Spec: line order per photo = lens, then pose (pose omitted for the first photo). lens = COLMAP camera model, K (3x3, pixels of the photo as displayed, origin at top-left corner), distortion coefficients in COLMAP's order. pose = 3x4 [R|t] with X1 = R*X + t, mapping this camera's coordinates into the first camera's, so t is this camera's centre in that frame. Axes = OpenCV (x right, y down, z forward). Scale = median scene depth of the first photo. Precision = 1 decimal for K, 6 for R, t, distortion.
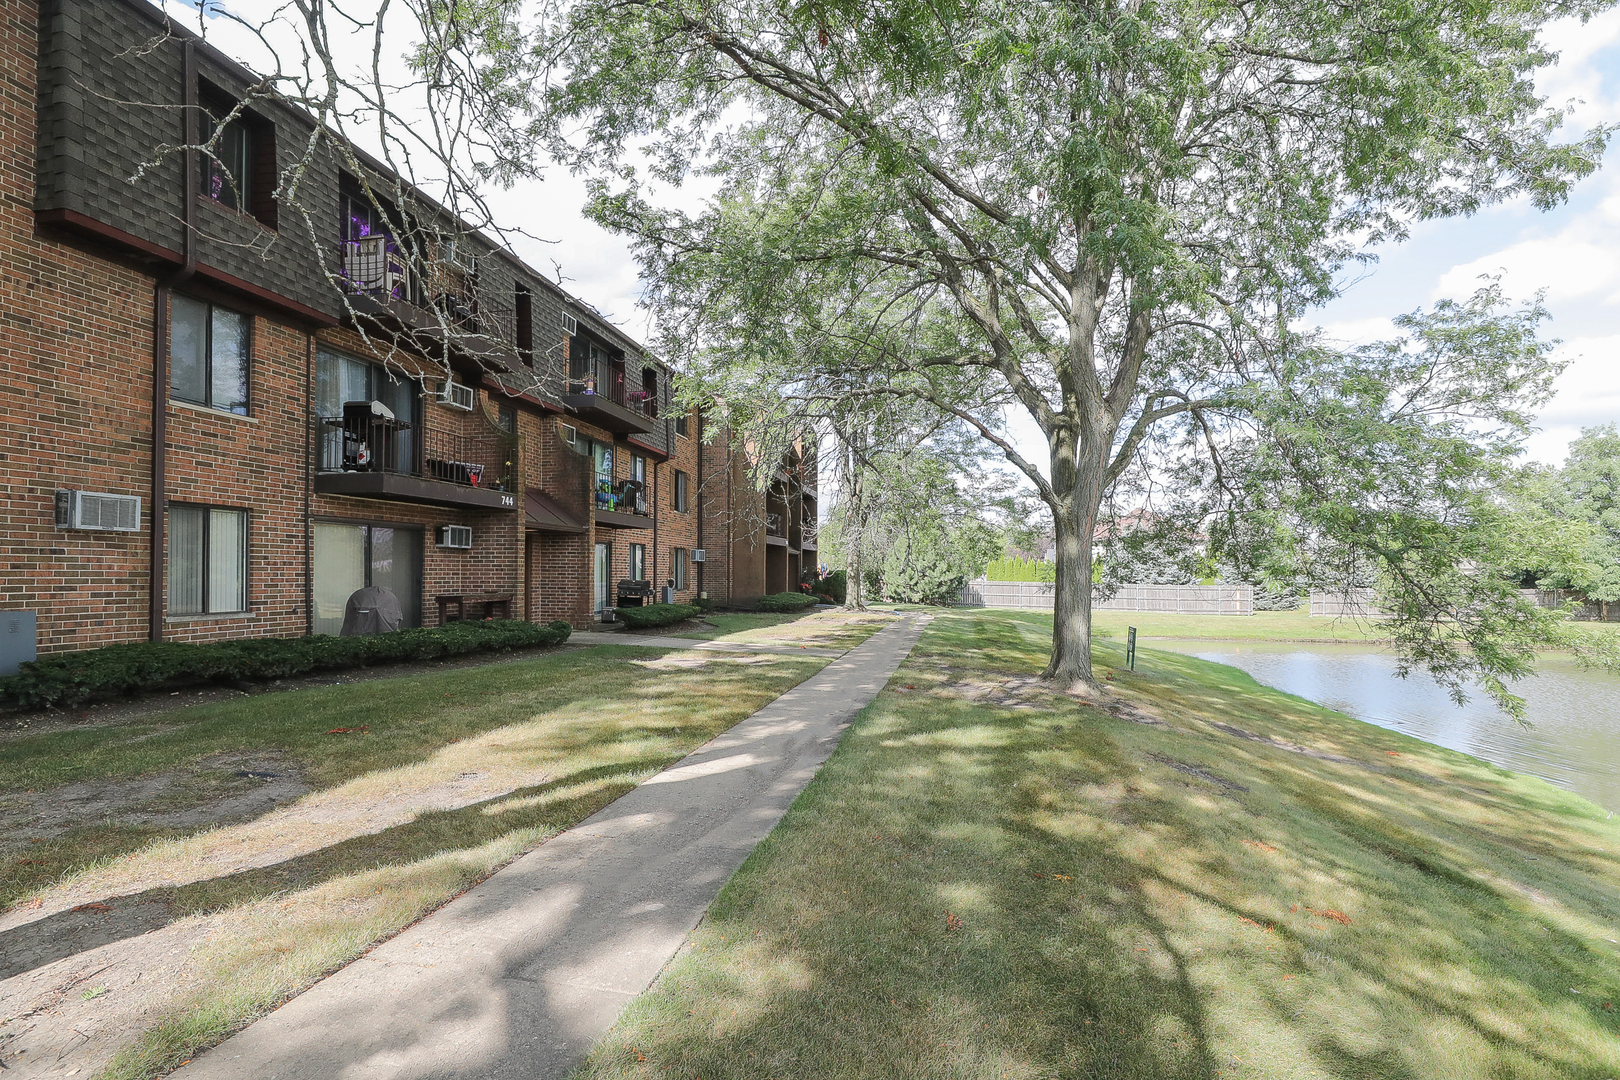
lens RADIAL K [[744.3, 0, 816.1], [0, 744.3, 528.4], [0, 0, 1]] dist [-0.001233, -0.000110]
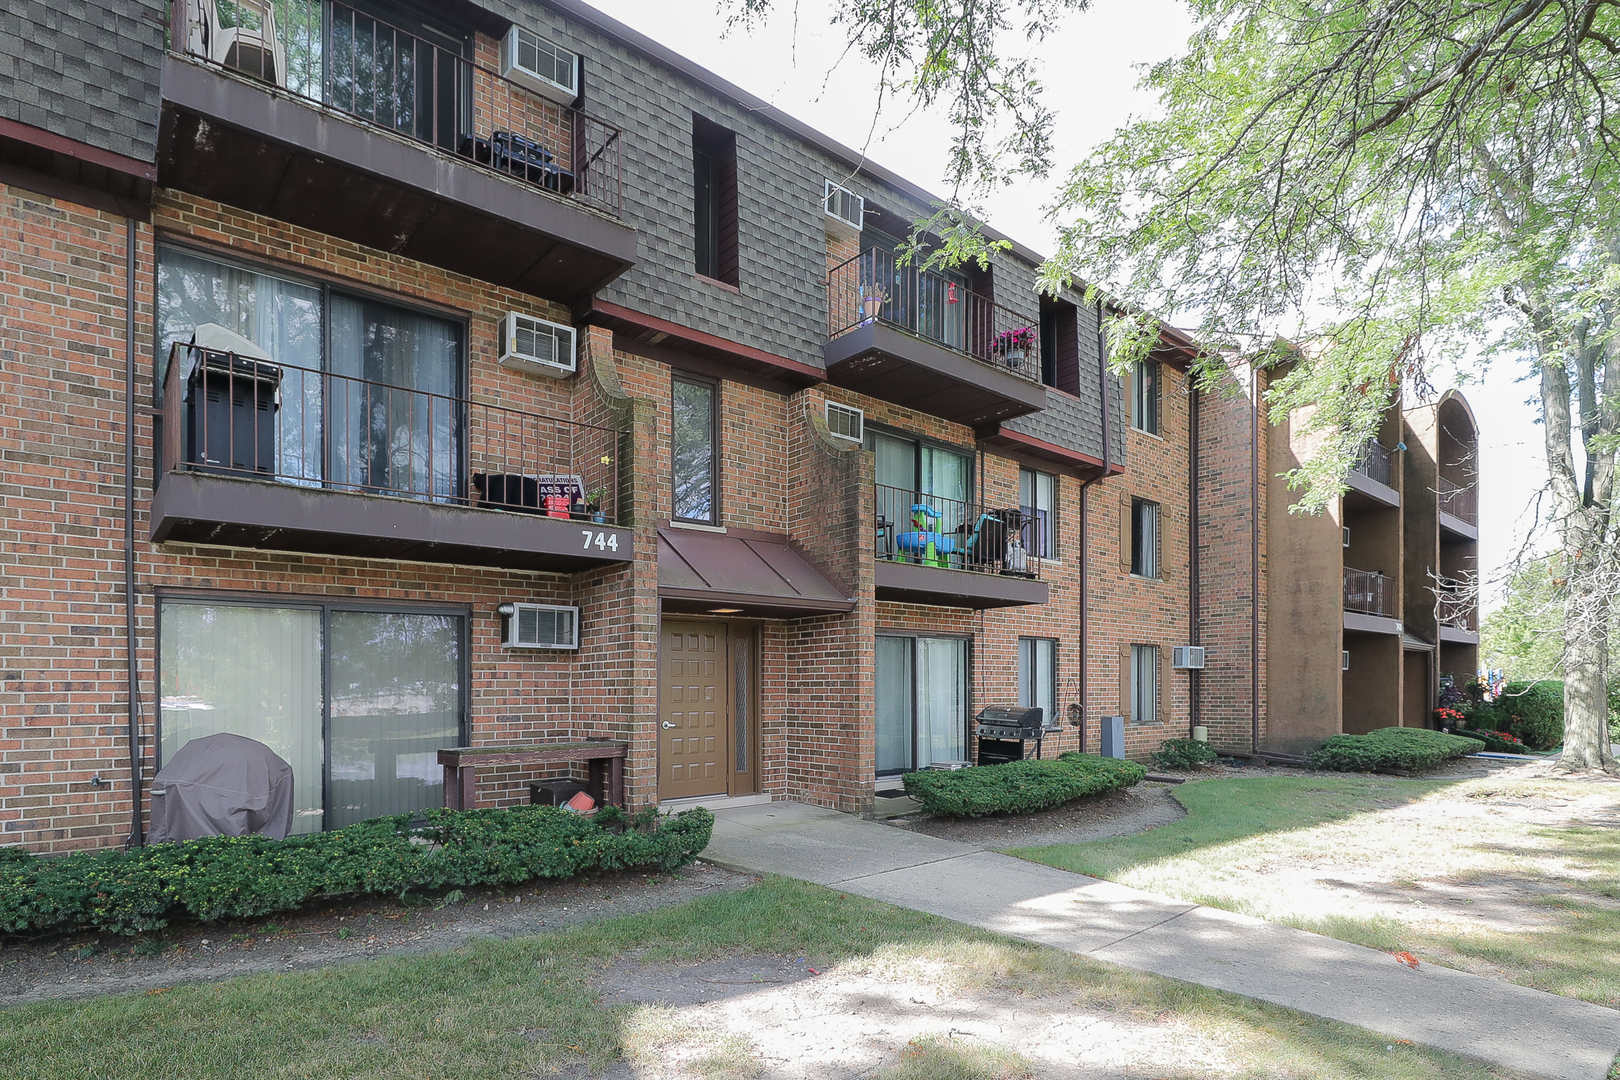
lens RADIAL K [[831.4, 0, 808.2], [0, 831.4, 686.9], [0, 0, 1]] dist [-0.001824, -0.000555]
pose [[0.777659, -0.006152, -0.628656, 0.003045], [0.044599, 0.997973, 0.045403, 0.021417], [0.627103, -0.063345, 0.776357, 0.424677]]
